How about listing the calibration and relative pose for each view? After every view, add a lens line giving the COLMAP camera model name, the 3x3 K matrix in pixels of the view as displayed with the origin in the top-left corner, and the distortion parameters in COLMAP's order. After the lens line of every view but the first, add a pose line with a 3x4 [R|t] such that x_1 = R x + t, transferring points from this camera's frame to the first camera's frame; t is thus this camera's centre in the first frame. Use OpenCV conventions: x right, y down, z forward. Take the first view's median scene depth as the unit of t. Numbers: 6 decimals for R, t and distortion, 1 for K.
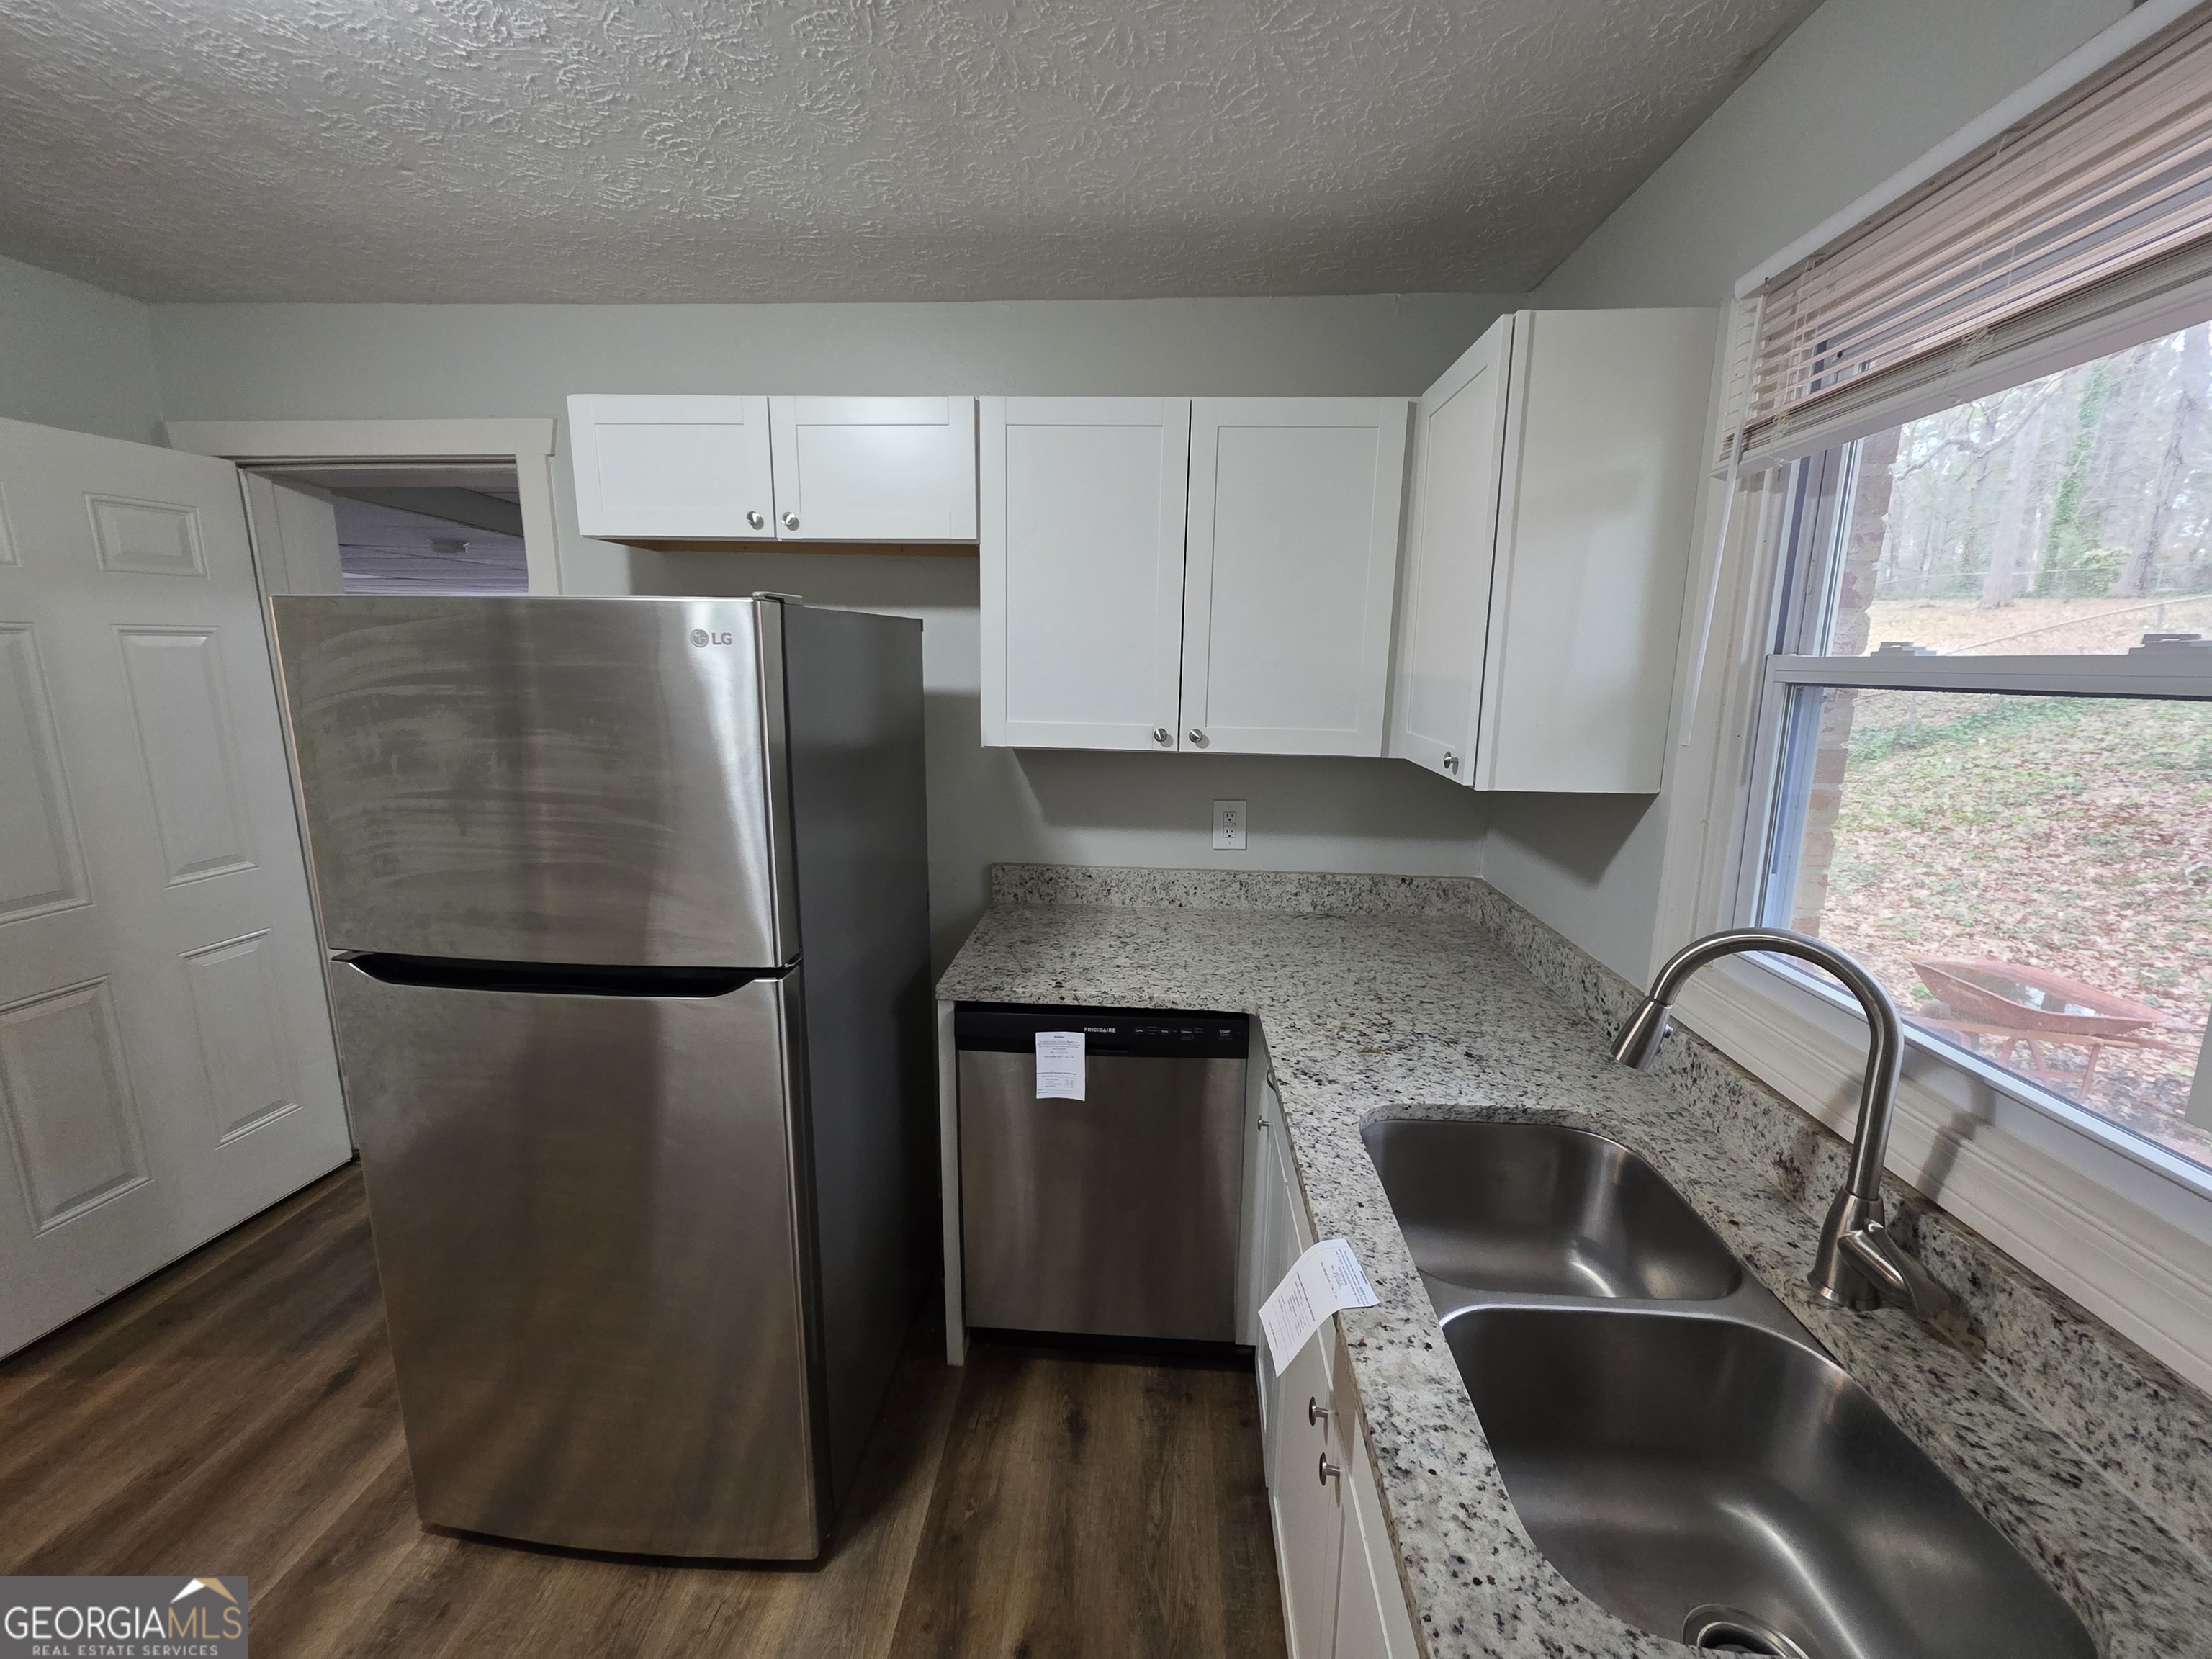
lens RADIAL K [[894.0, 0, 1107.4], [0, 894.0, 821.0], [0, 0, 1]] dist [0.001494, 0.000404]
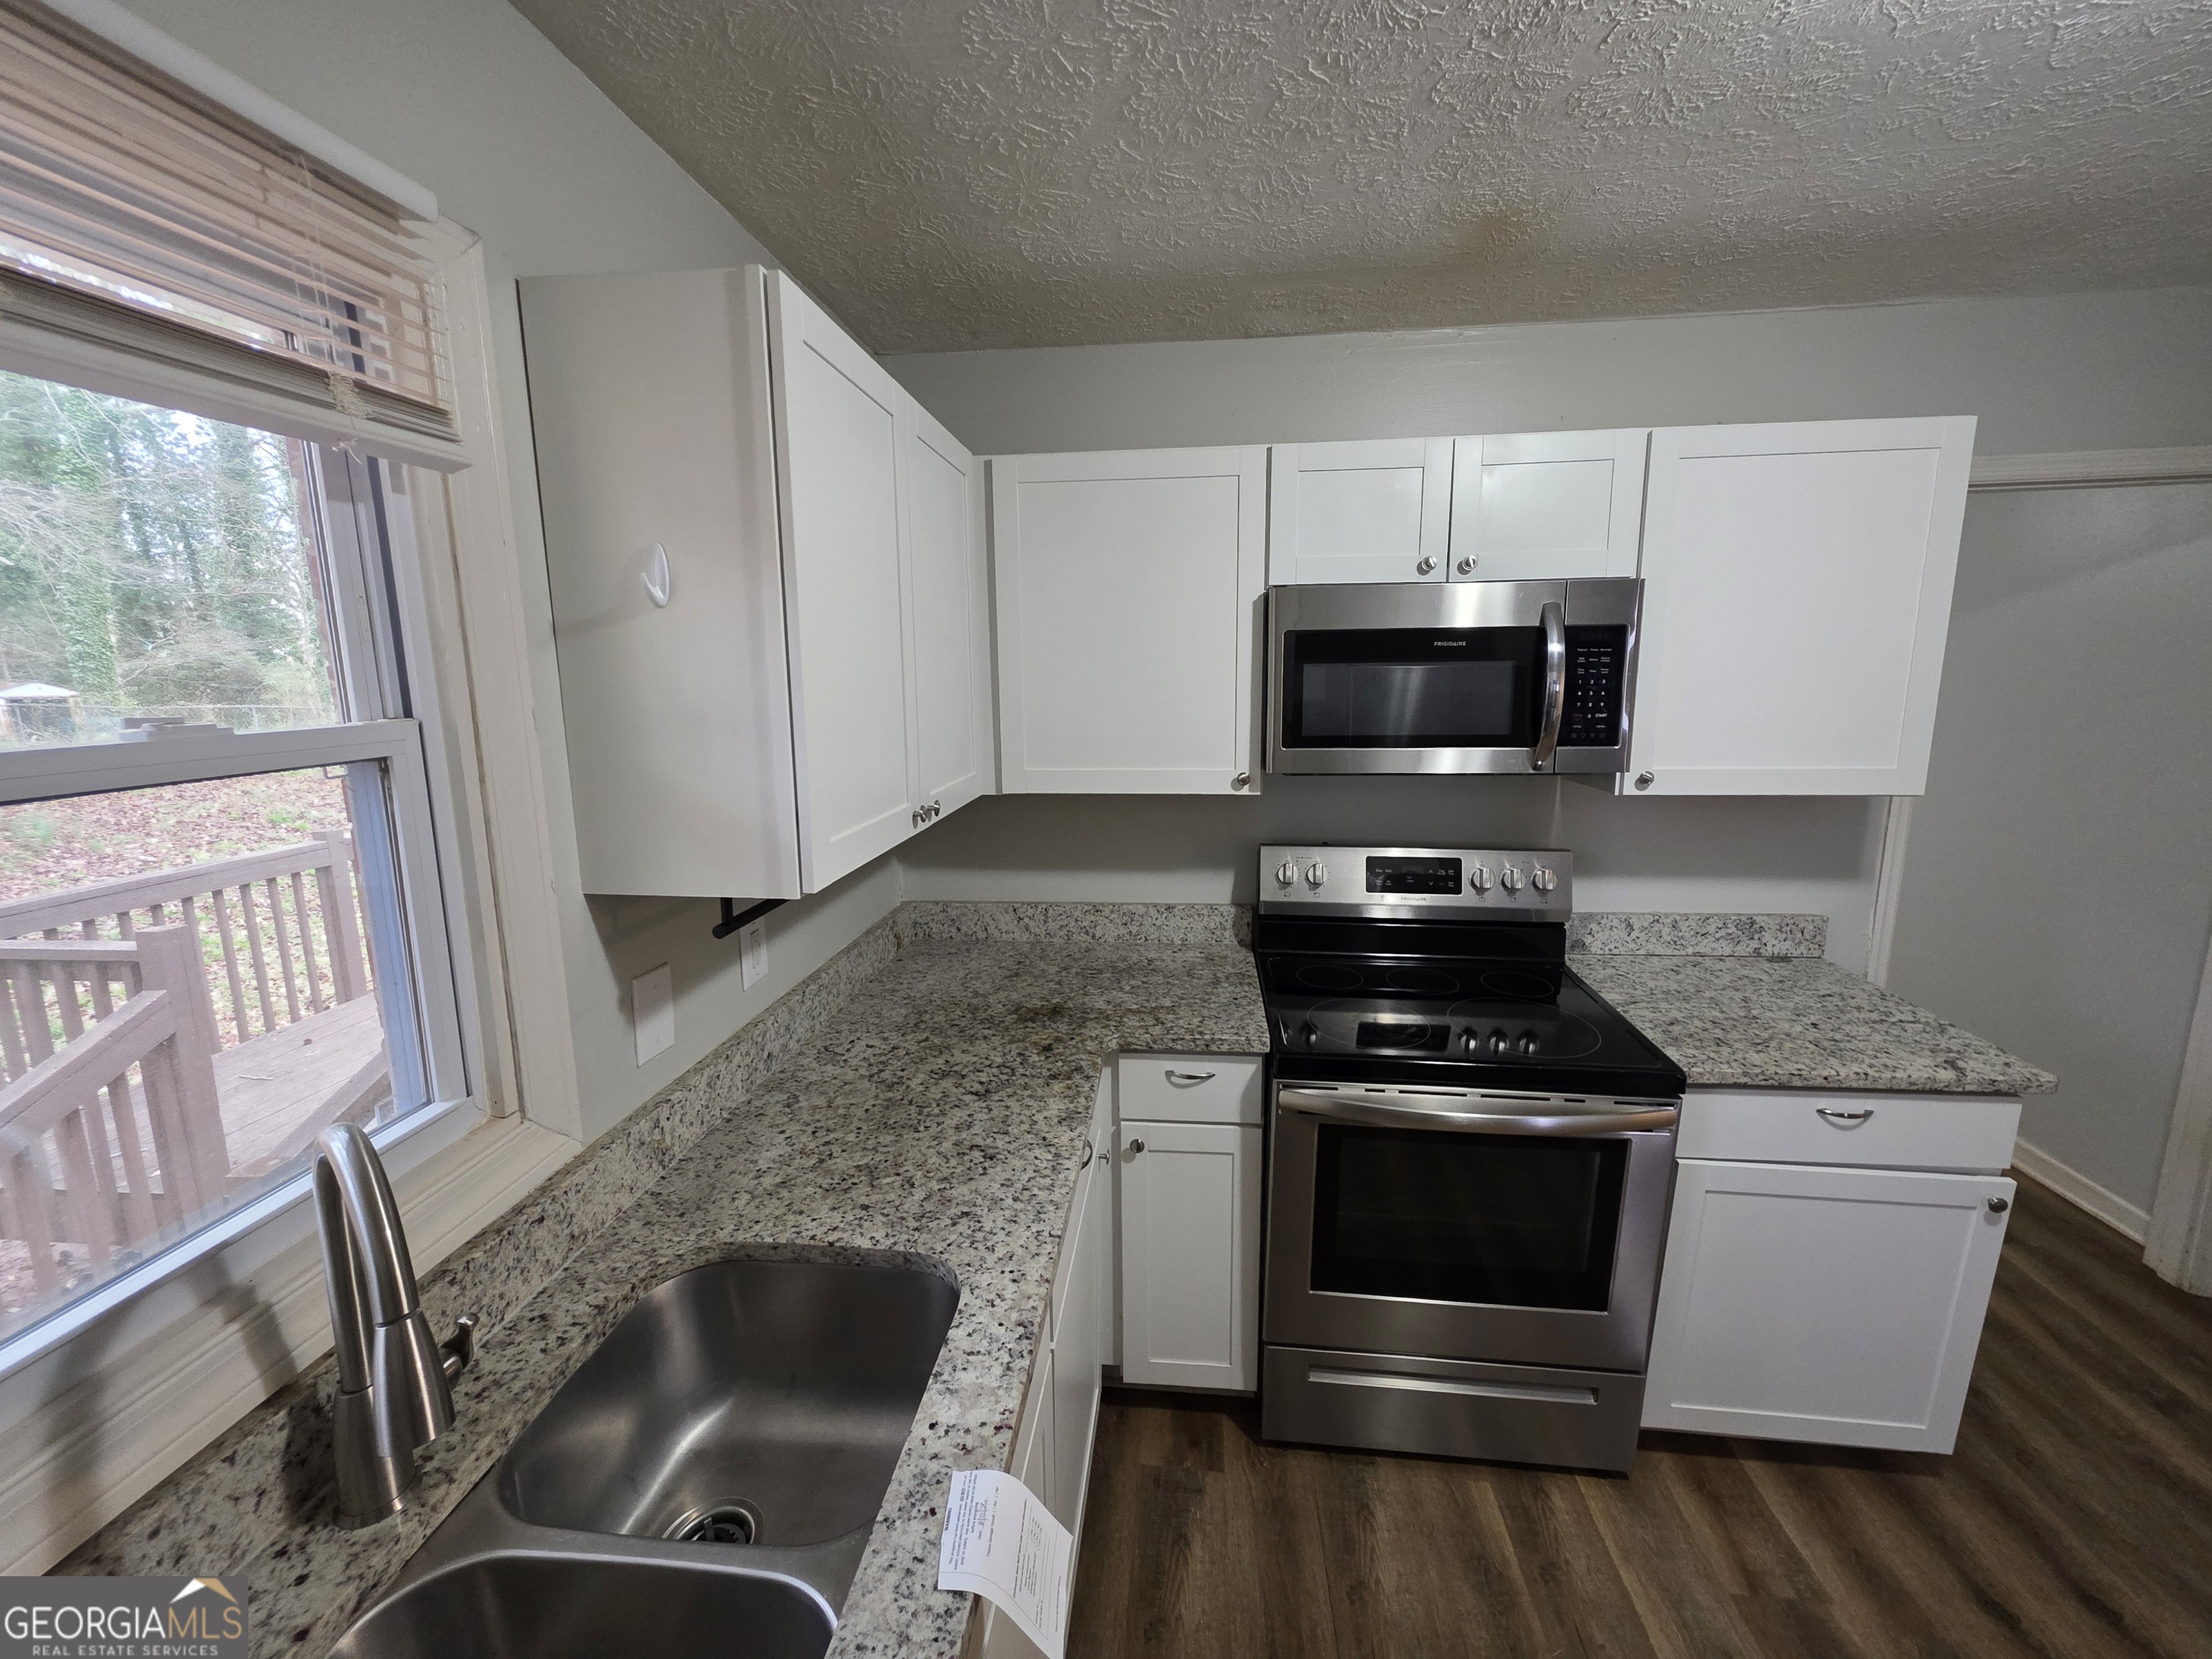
lens RADIAL K [[894.0, 0, 1107.4], [0, 894.0, 821.0], [0, 0, 1]] dist [0.001494, 0.000404]
pose [[-0.999248, -0.010994, 0.037193, 0.145269], [0.002578, 0.938029, 0.346547, -0.414409], [-0.038698, 0.346382, -0.937295, 1.814178]]
